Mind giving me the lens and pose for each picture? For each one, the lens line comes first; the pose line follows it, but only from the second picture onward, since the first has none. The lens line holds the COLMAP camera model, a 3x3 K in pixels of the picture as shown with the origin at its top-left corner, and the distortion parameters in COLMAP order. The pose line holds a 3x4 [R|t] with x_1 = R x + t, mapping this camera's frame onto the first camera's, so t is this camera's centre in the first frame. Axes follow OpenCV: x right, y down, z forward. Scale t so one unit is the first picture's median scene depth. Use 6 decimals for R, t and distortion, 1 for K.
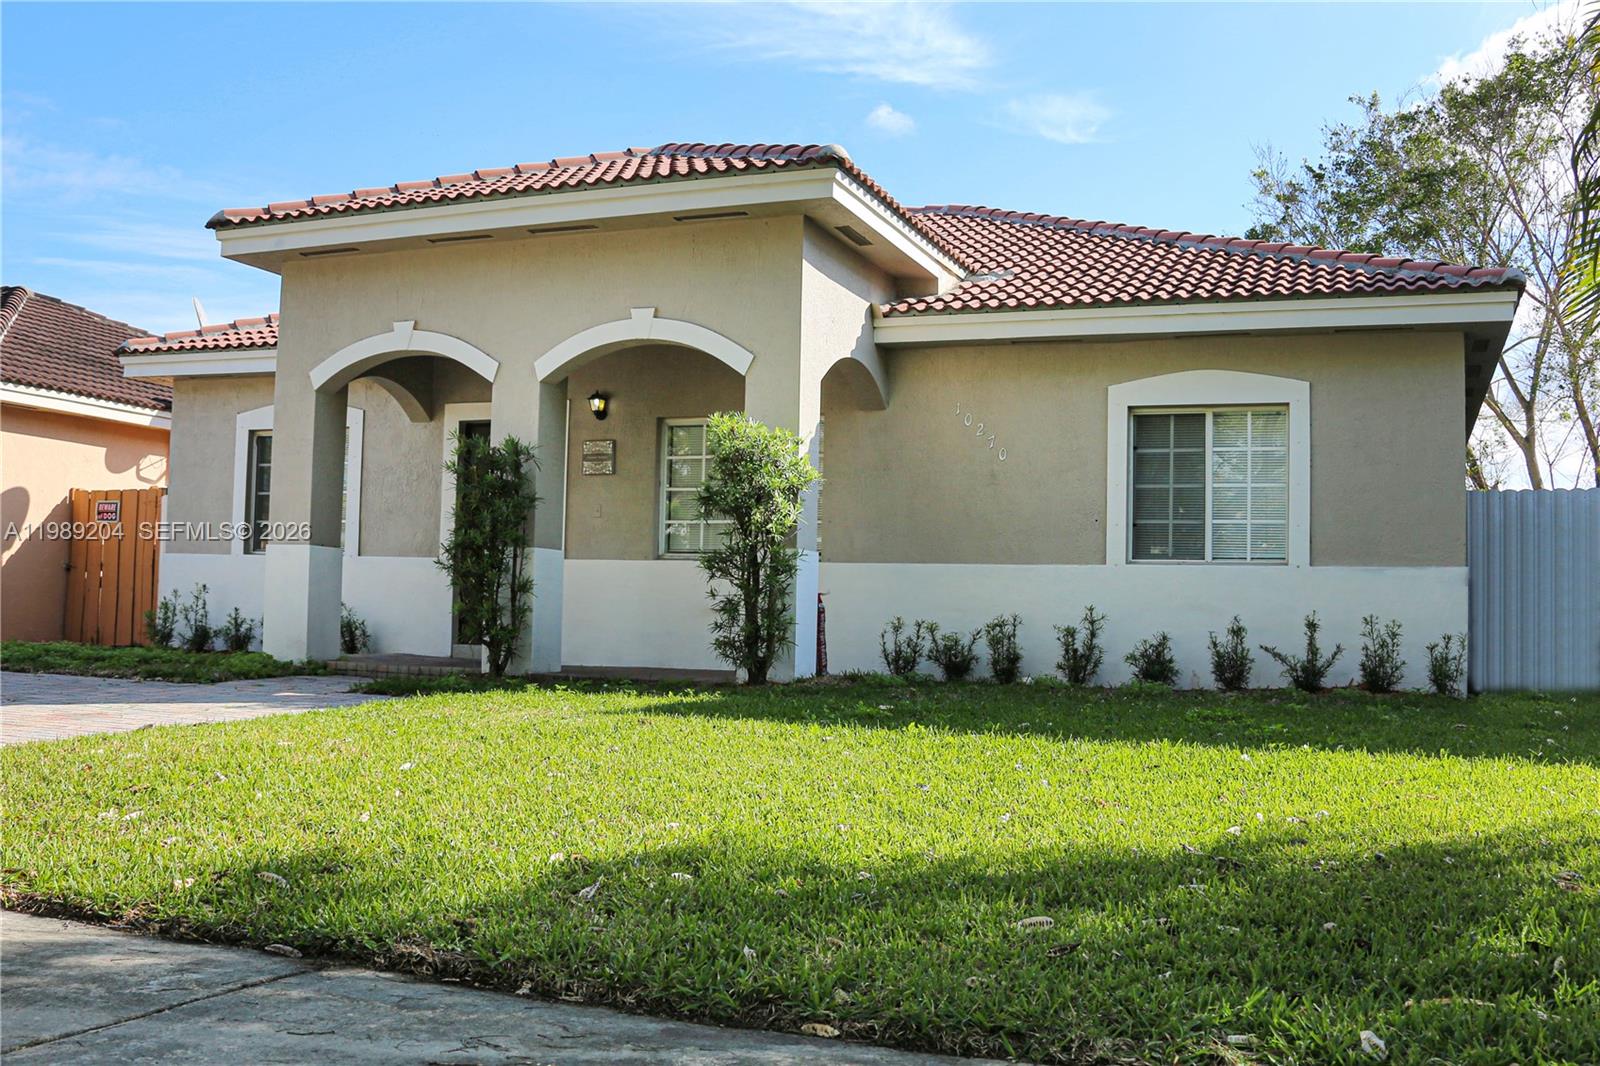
lens RADIAL K [[1555.4, 0, 800.4], [0, 1555.4, 537.7], [0, 0, 1]] dist [-0.036186, 0.009879]
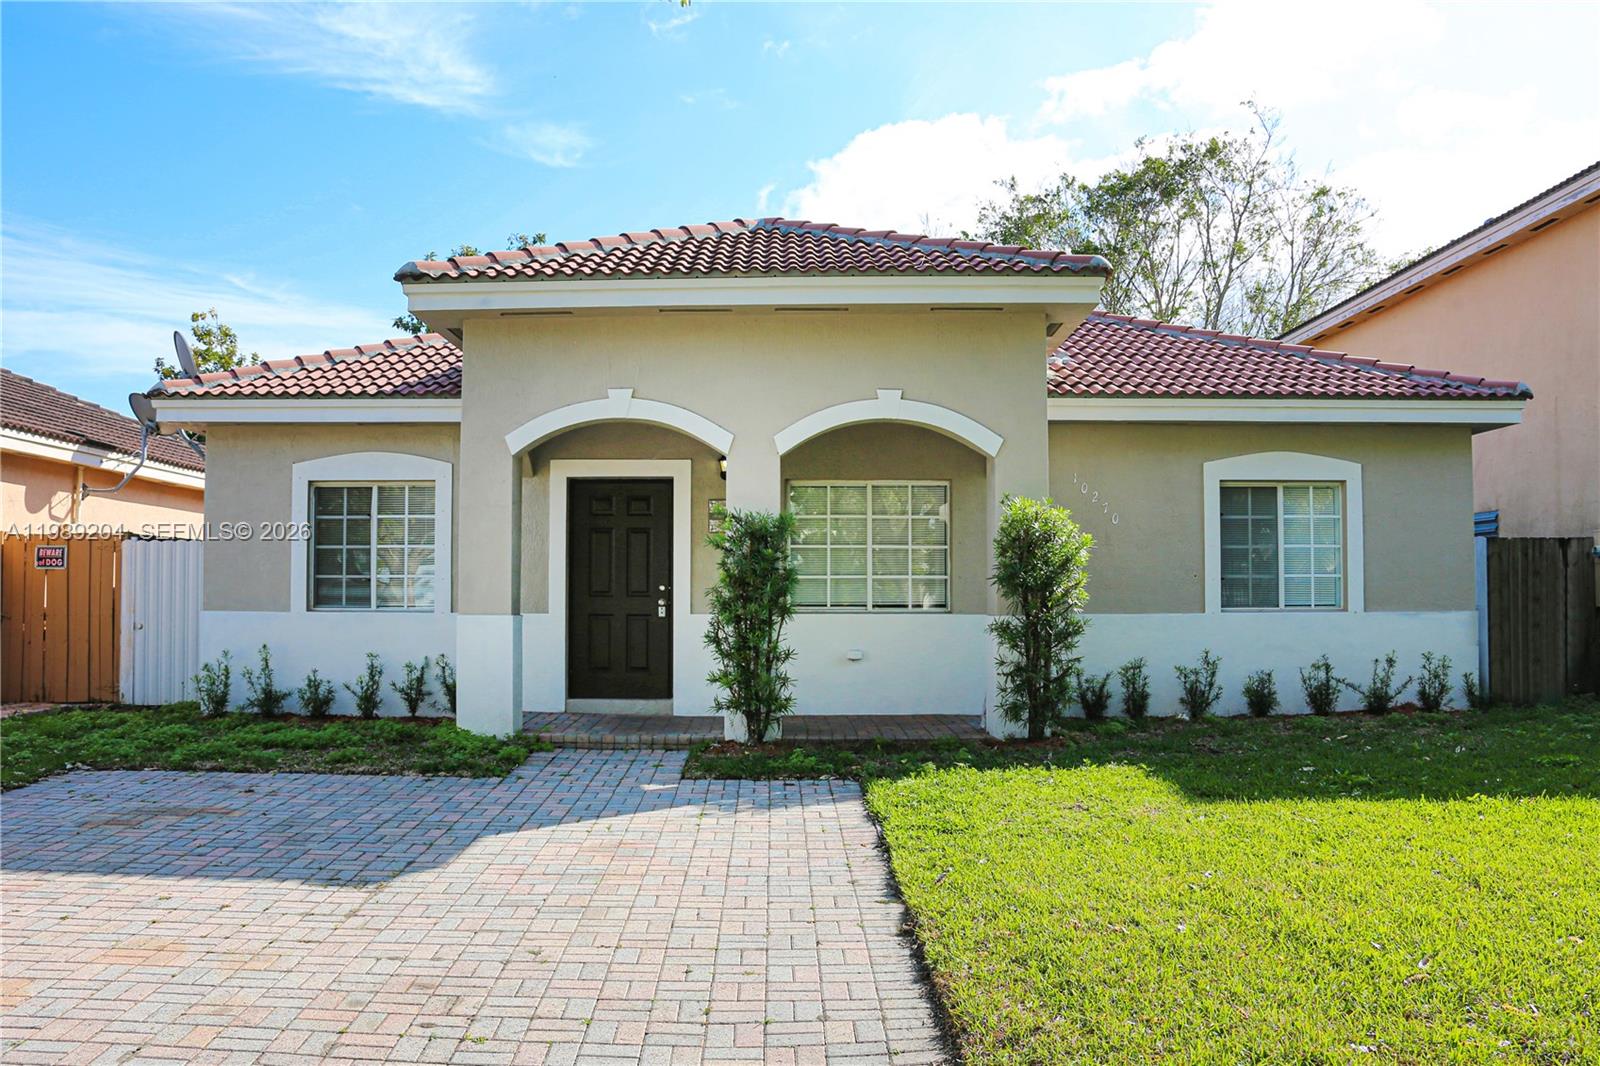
lens RADIAL K [[1371.7, 0, 800.1], [0, 1371.7, 550.6], [0, 0, 1]] dist [-0.034355, -0.207089]
pose [[0.929862, -0.013466, 0.367663, -0.387827], [0.003735, 0.999624, 0.027166, -0.048901], [-0.367890, -0.023888, 0.929562, 0.115100]]
